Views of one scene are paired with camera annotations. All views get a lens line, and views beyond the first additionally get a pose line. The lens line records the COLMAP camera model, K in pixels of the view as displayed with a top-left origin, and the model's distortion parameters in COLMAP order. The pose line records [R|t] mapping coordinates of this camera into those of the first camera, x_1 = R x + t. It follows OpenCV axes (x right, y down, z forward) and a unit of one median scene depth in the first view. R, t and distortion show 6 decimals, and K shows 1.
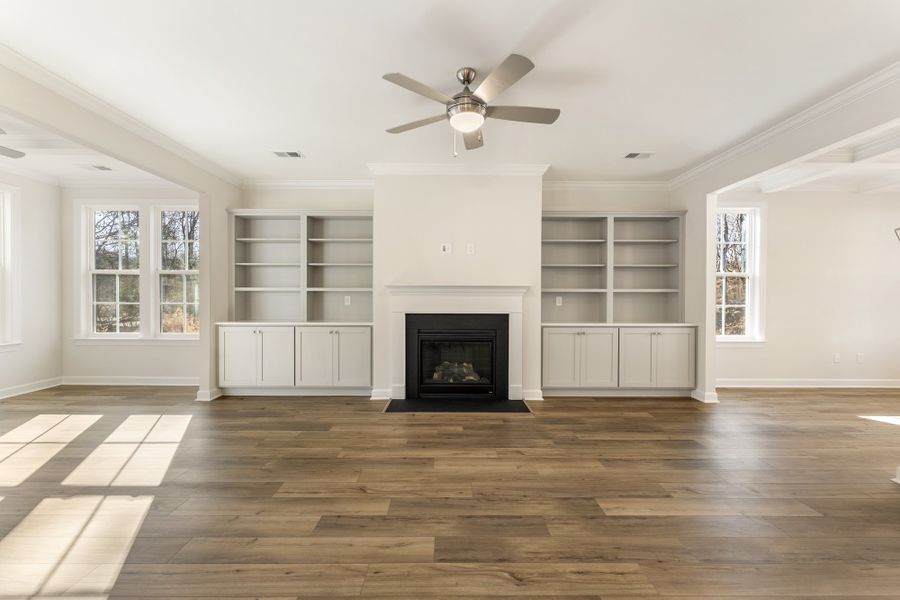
lens RADIAL K [[359.9, 0, 450.0], [0, 359.9, 298.7], [0, 0, 1]] dist [-0.002841, 0.000444]
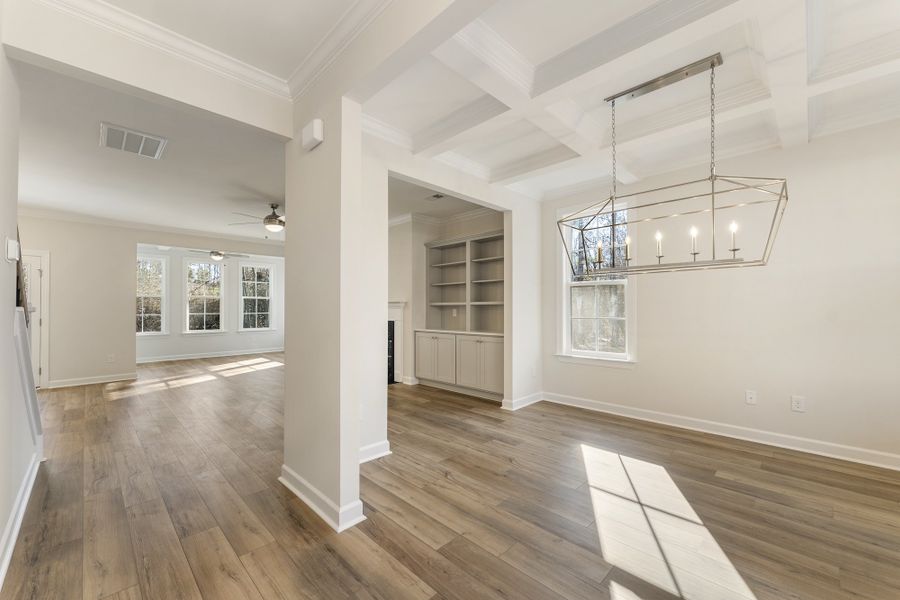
lens RADIAL K [[359.9, 0, 452.0], [0, 359.9, 307.0], [0, 0, 1]] dist [-0.002841, 0.000444]
pose [[0.712762, -0.008252, -0.701357, 1.334202], [0.000114, 0.999932, -0.011650, 0.001478], [0.701406, 0.008224, 0.712715, 0.132537]]
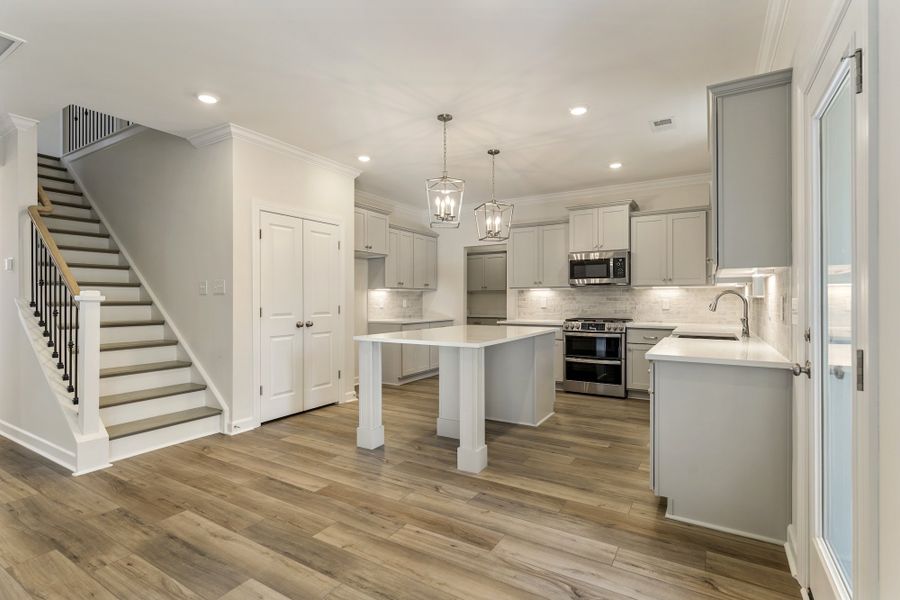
lens RADIAL K [[436.5, 0, 446.1], [0, 436.5, 297.5], [0, 0, 1]] dist [-0.000691, 0.000617]
pose [[-0.851534, 0.003045, 0.524291, -0.577603], [0.003619, 0.999993, 0.000070, -0.000146], [-0.524287, 0.001957, -0.851539, 0.360943]]
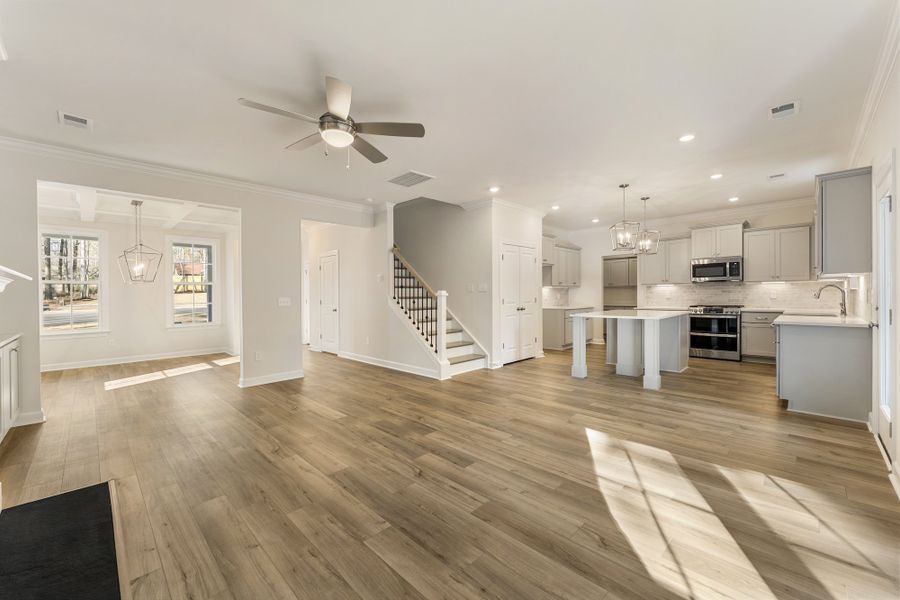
lens RADIAL K [[359.9, 0, 443.2], [0, 359.9, 297.7], [0, 0, 1]] dist [-0.002841, 0.000444]
pose [[-0.696888, 0.002932, 0.717174, -0.565359], [0.016145, 0.999802, 0.011601, -0.003625], [-0.716998, 0.019663, -0.696798, 0.897309]]
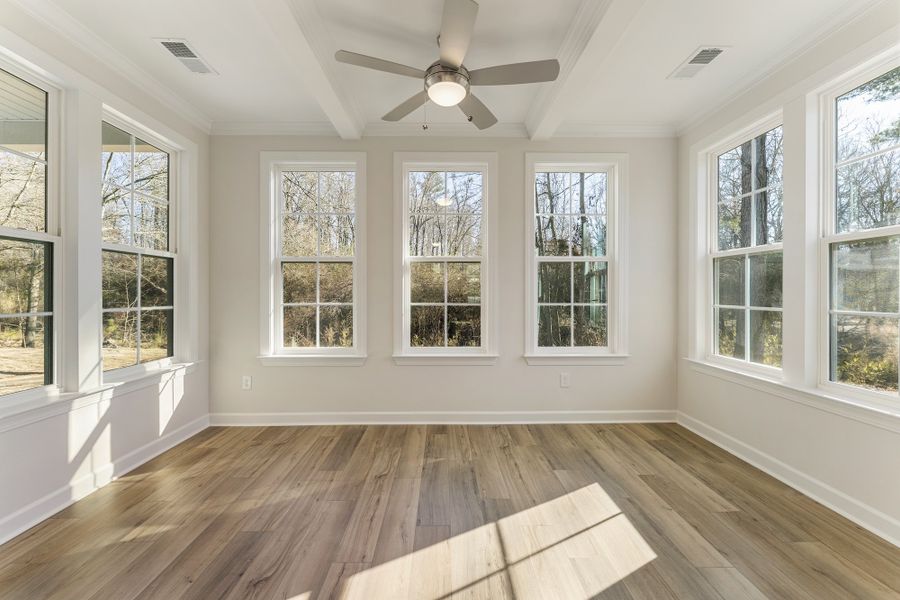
lens RADIAL K [[359.9, 0, 450.1], [0, 359.9, 296.5], [0, 0, 1]] dist [-0.002841, 0.000444]
pose [[0.020638, 0.000258, -0.999787, -0.456416], [-0.010438, 0.999946, 0.000043, 0.001058], [0.999733, 0.010435, 0.020640, 0.630276]]
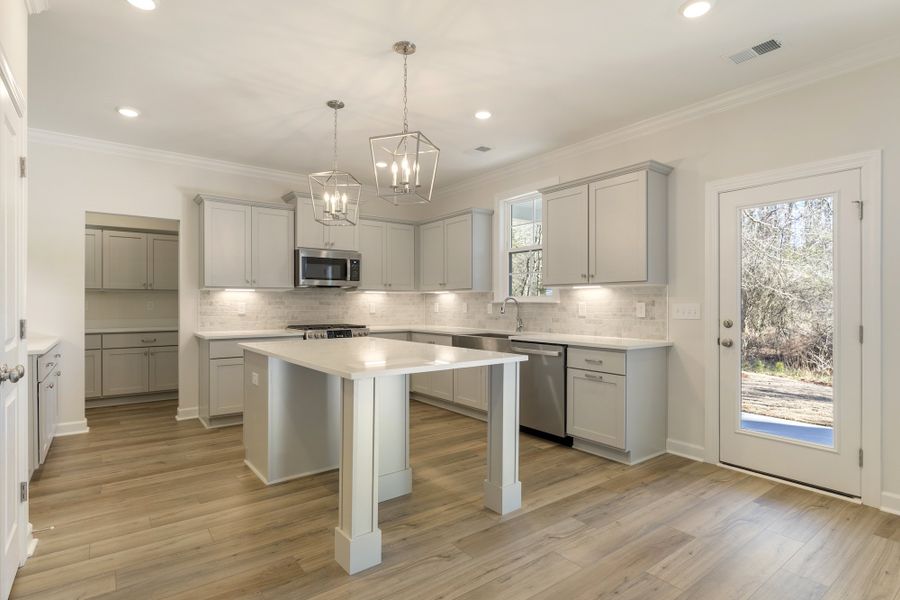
lens RADIAL K [[460.3, 0, 449.1], [0, 460.3, 304.3], [0, 0, 1]] dist [-0.000638, 0.002344]
pose [[-0.794665, -0.000225, -0.607048, 0.221254], [-0.006267, 0.999950, 0.007834, -0.002696], [0.607016, 0.010030, -0.794626, 0.178455]]
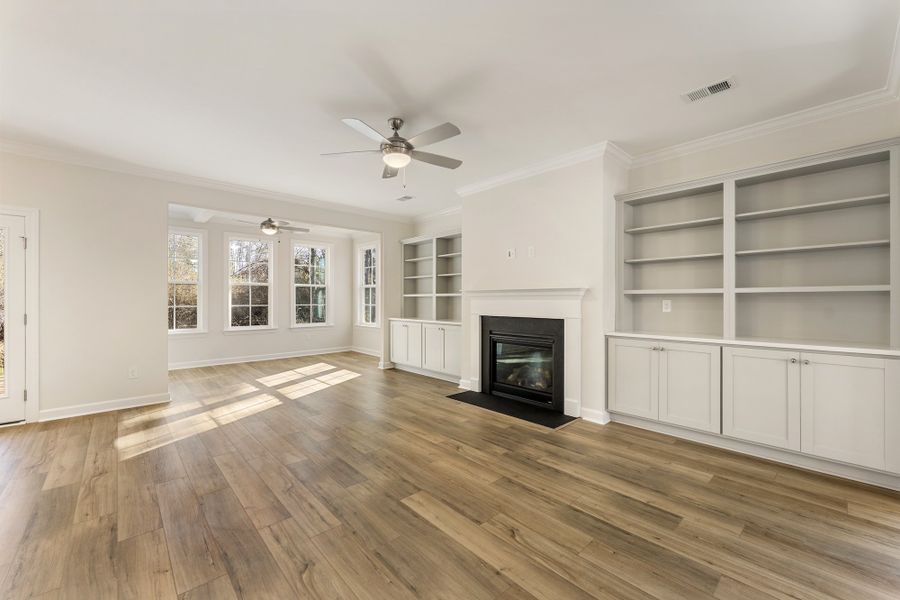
lens RADIAL K [[359.9, 0, 448.9], [0, 359.9, 299.5], [0, 0, 1]] dist [-0.002841, 0.000444]
pose [[0.678062, -0.003796, -0.734995, 0.630942], [-0.002614, 0.999968, -0.007576, -0.000401], [0.735000, 0.007058, 0.678030, 0.170713]]
